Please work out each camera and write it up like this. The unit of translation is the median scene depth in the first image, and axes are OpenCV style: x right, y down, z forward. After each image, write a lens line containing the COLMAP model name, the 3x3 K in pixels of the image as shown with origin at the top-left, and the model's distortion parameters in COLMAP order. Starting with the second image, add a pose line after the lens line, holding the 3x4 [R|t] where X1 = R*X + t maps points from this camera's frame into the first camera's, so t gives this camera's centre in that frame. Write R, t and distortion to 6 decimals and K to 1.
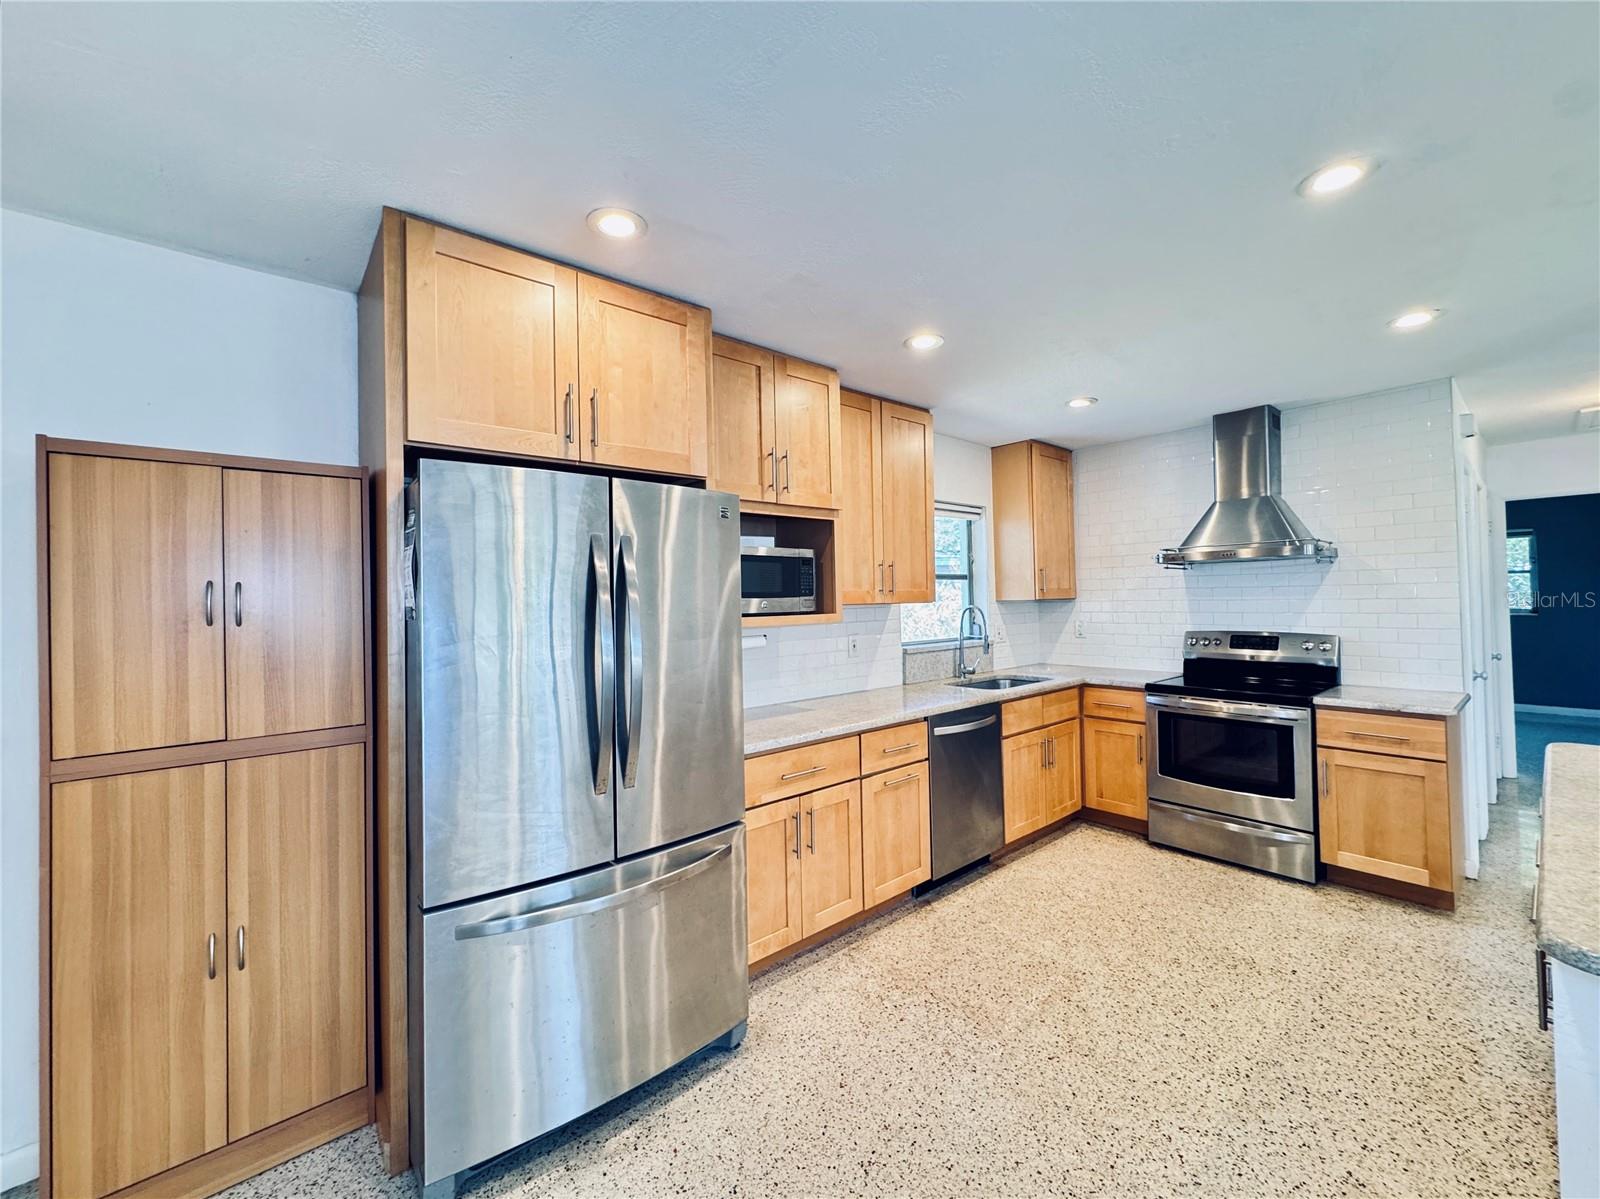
lens RADIAL K [[650.1, 0, 800.8], [0, 650.1, 587.2], [0, 0, 1]] dist [-0.001789, -0.000119]
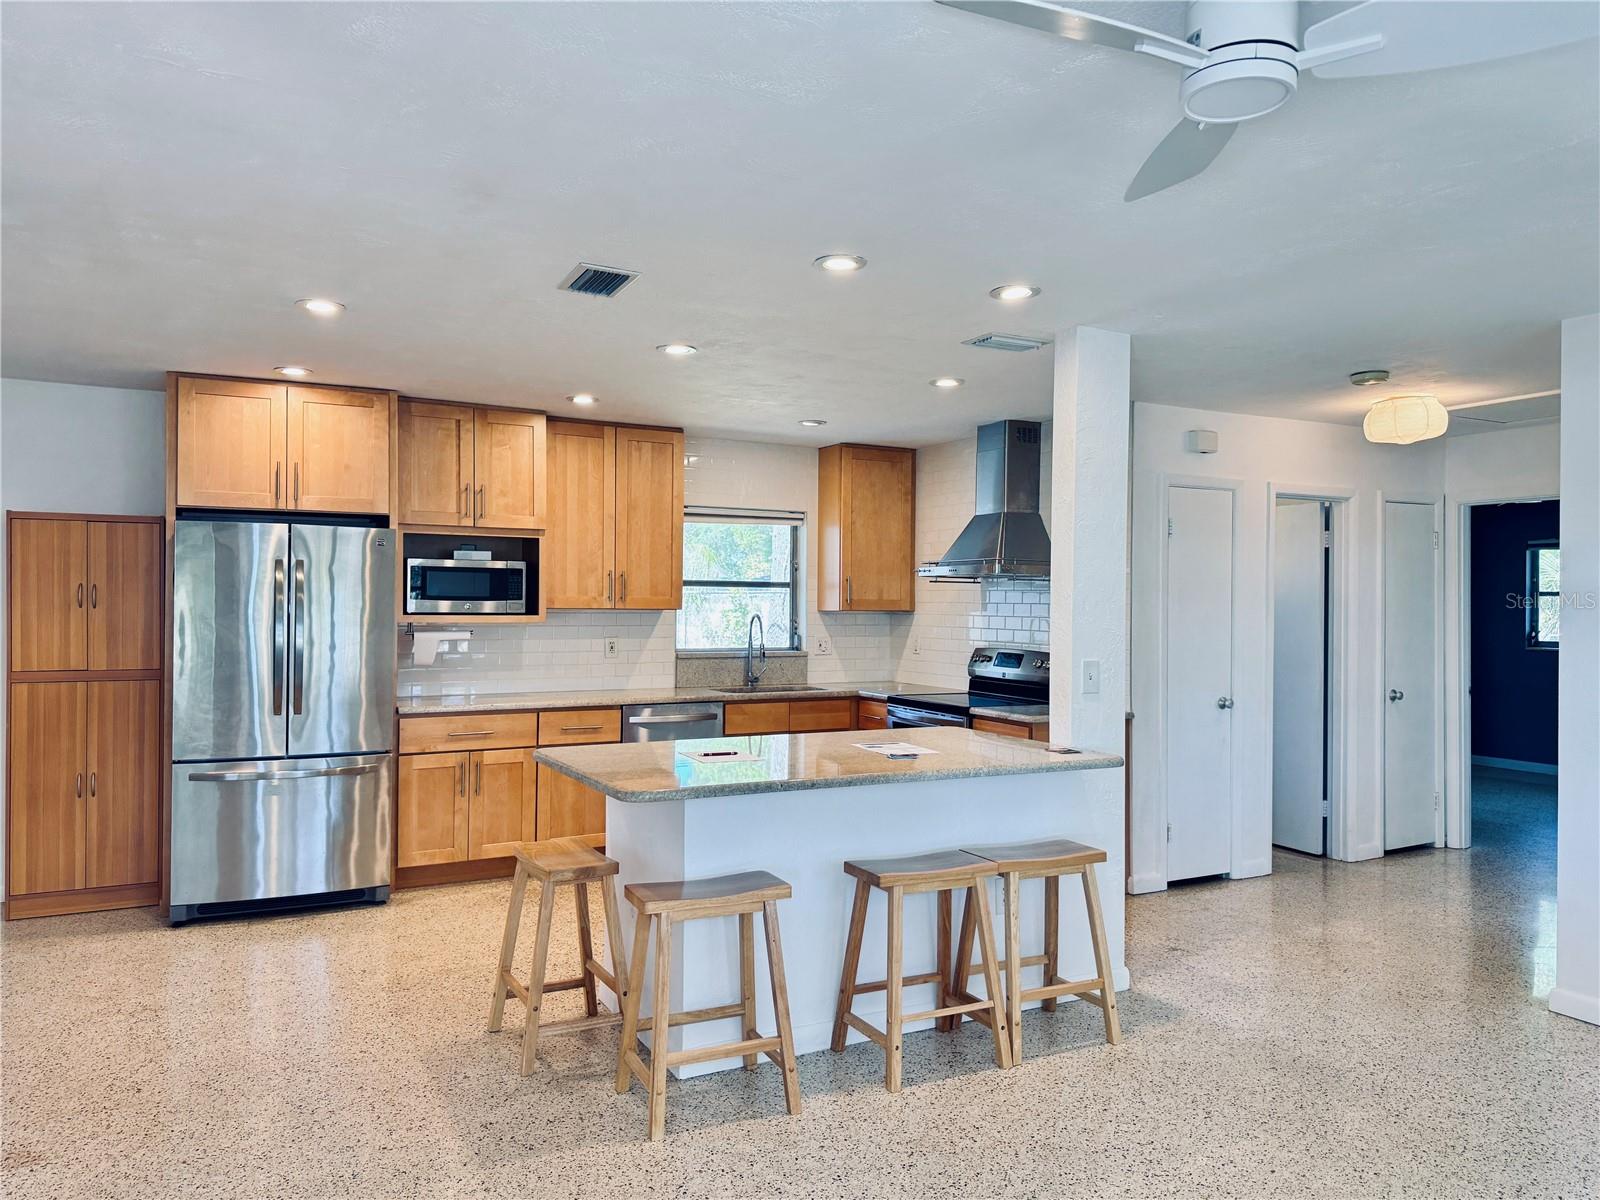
lens RADIAL K [[1128.5, 0, 796.3], [0, 1128.5, 601.4], [0, 0, 1]] dist [0.065589, -0.084619]
pose [[0.974091, 0.027420, -0.224489, 0.924691], [-0.023424, 0.999517, 0.020446, -0.037259], [0.224942, -0.014658, 0.974262, -0.876428]]
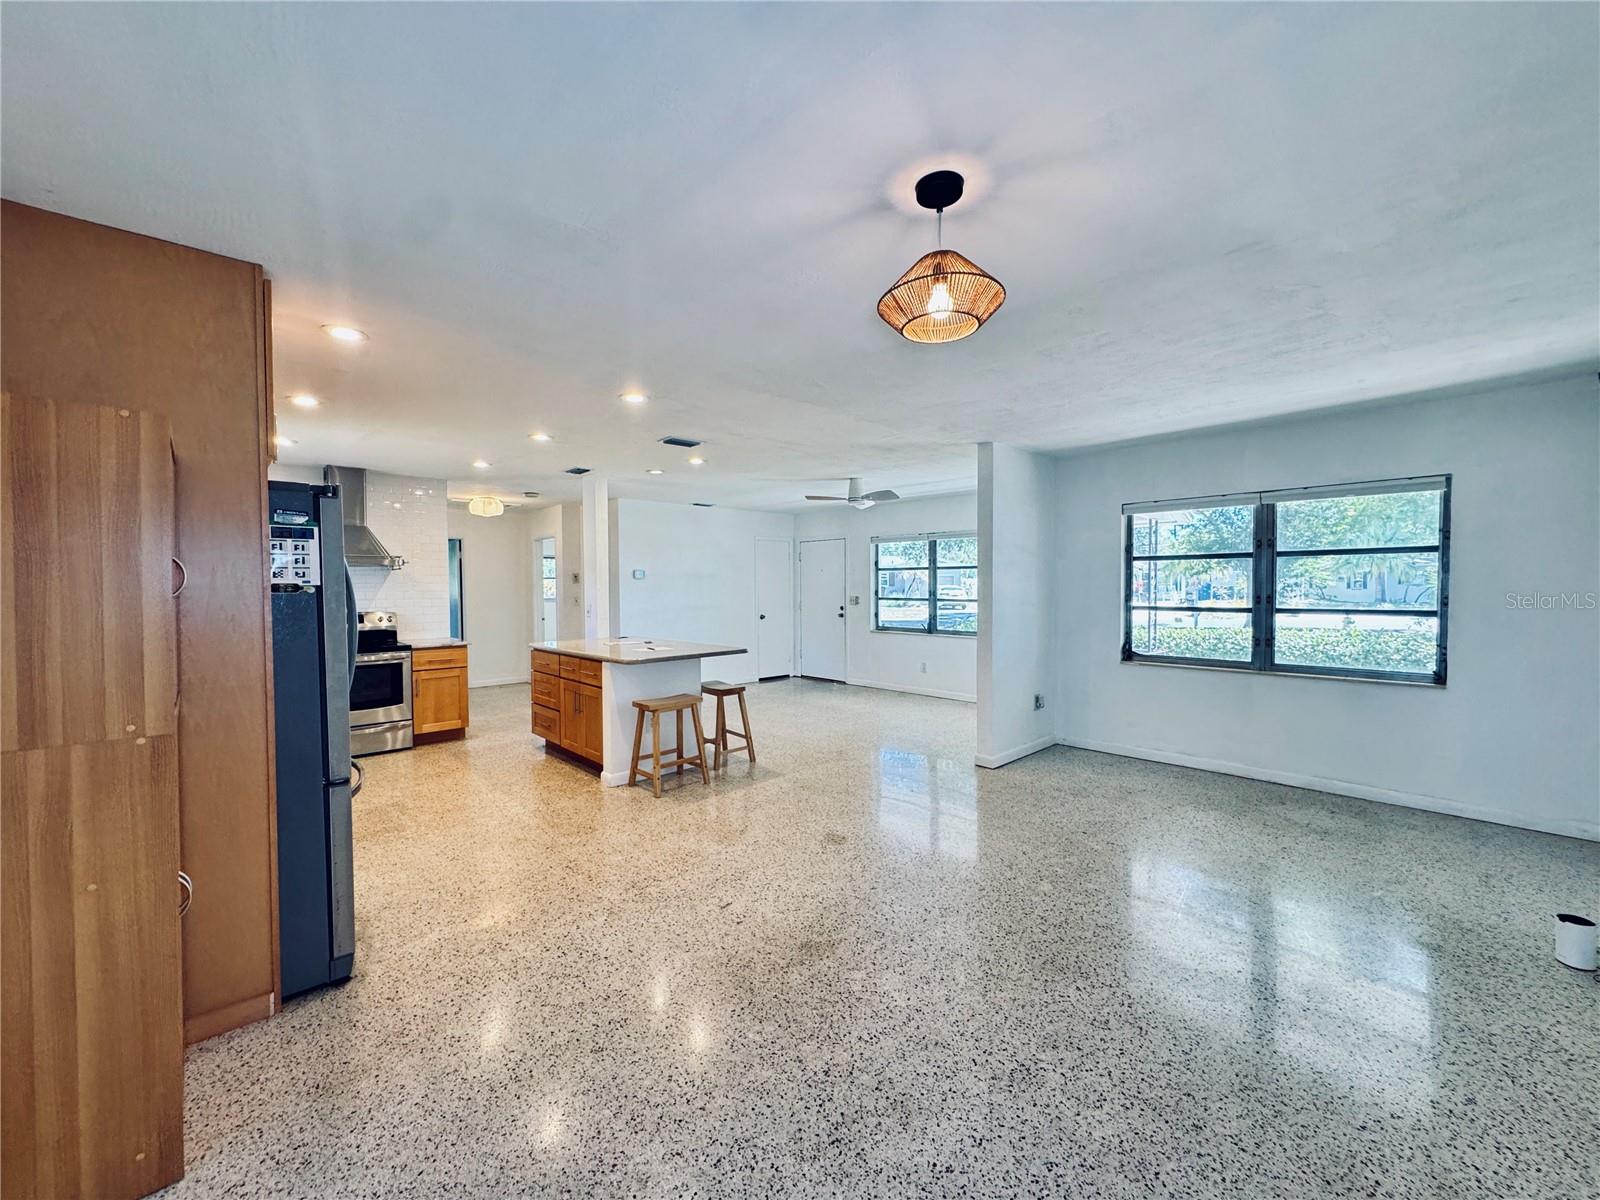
lens RADIAL K [[636.4, 0, 801.0], [0, 636.4, 601.3], [0, 0, 1]] dist [-0.002563, -0.000079]
pose [[-0.048015, -0.007333, 0.998820, -1.033693], [-0.012269, 0.999902, 0.006751, 0.023596], [-0.998771, -0.011931, -0.048101, 0.002660]]
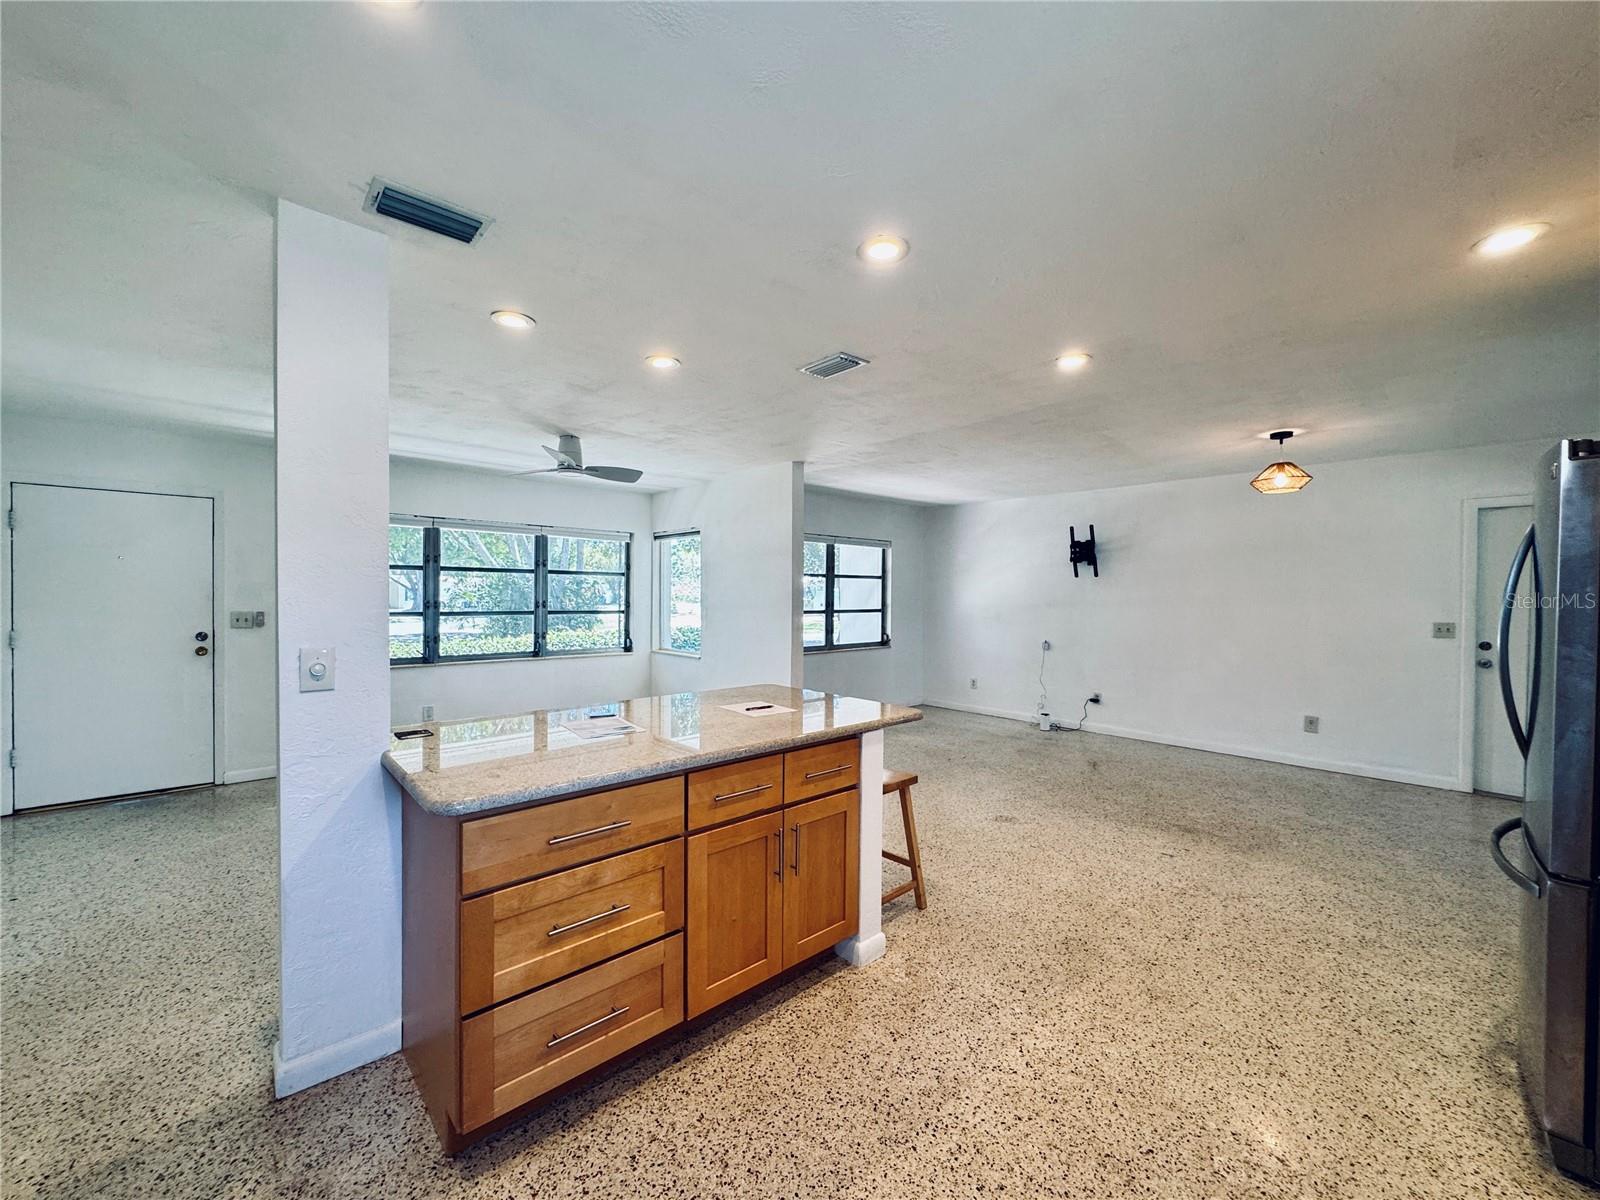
lens RADIAL K [[636.4, 0, 801.0], [0, 636.4, 601.3], [0, 0, 1]] dist [-0.002563, -0.000079]
pose [[-0.999424, 0.013416, -0.031172, 0.540325], [0.013698, 0.999867, -0.008822, 0.022898], [0.031049, -0.009244, -0.999475, 1.152292]]
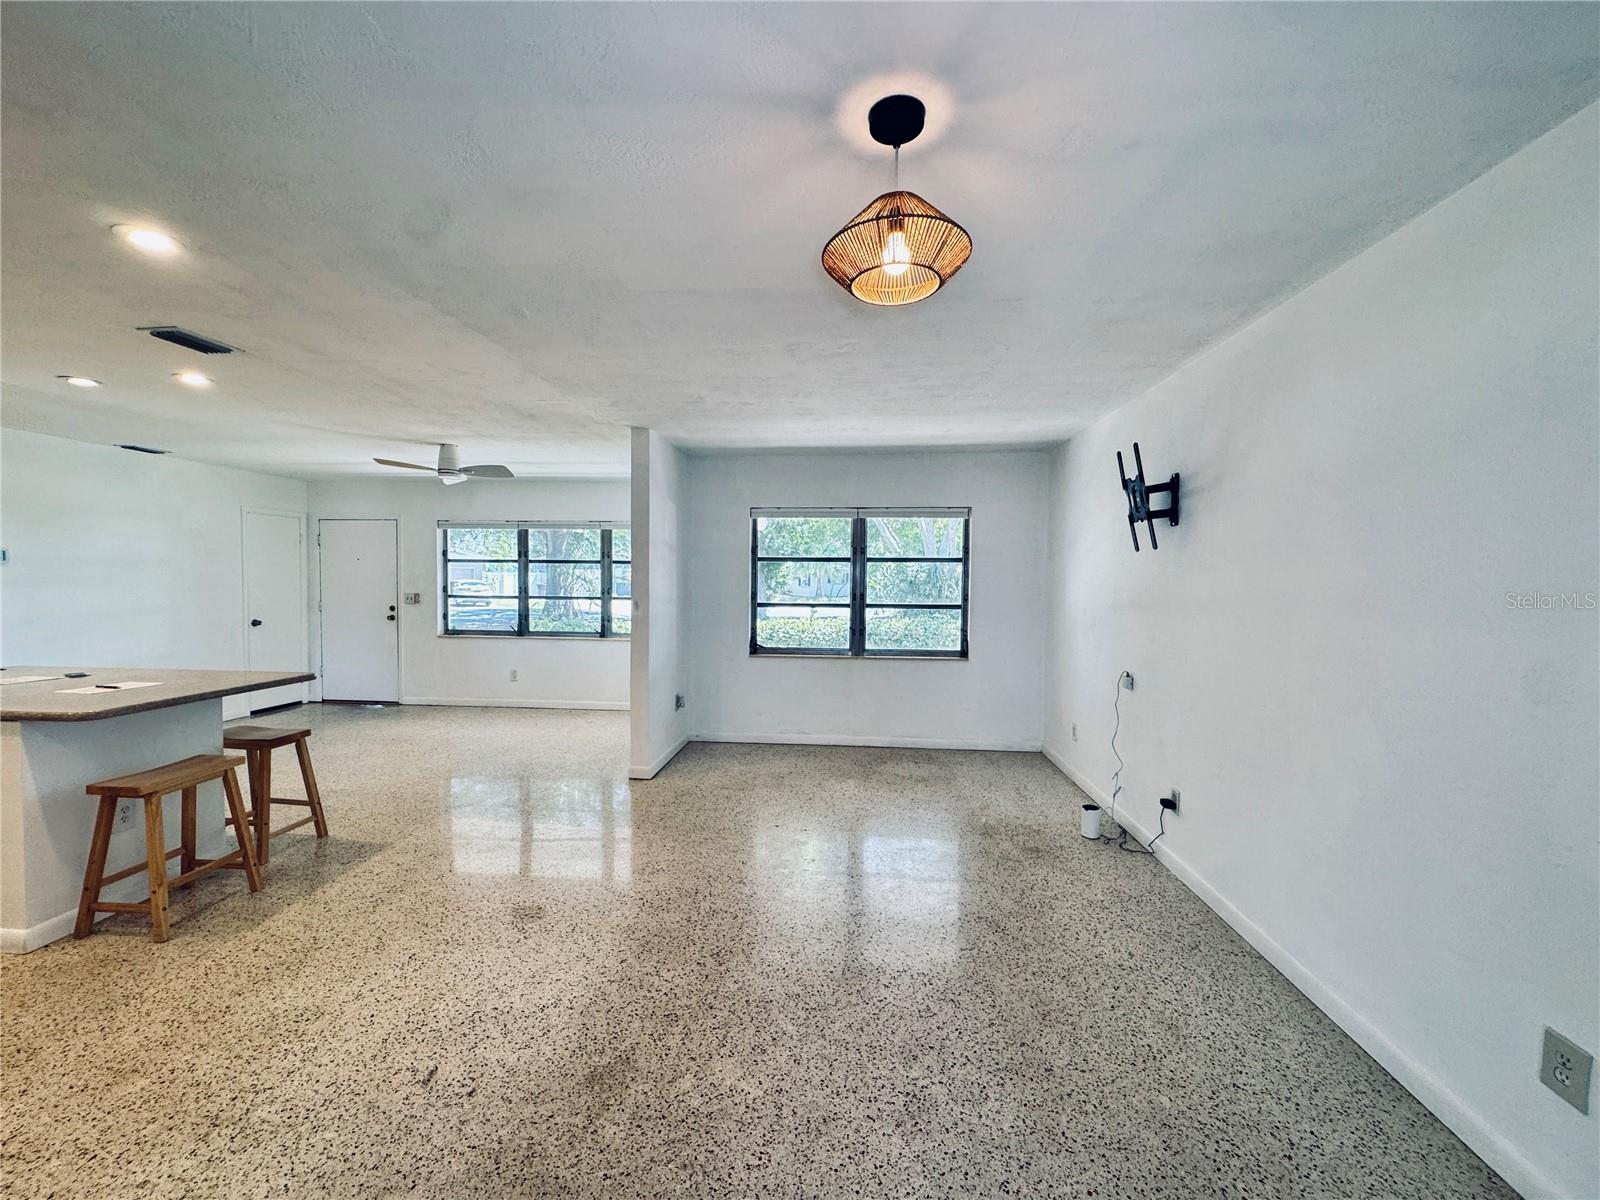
lens RADIAL K [[636.4, 0, 801.0], [0, 636.4, 601.3], [0, 0, 1]] dist [-0.002563, -0.000079]
pose [[-0.701728, -0.010724, 0.712364, -0.780452], [-0.009110, 0.999940, 0.006079, 0.019365], [-0.712387, -0.002224, -0.701783, 0.228462]]
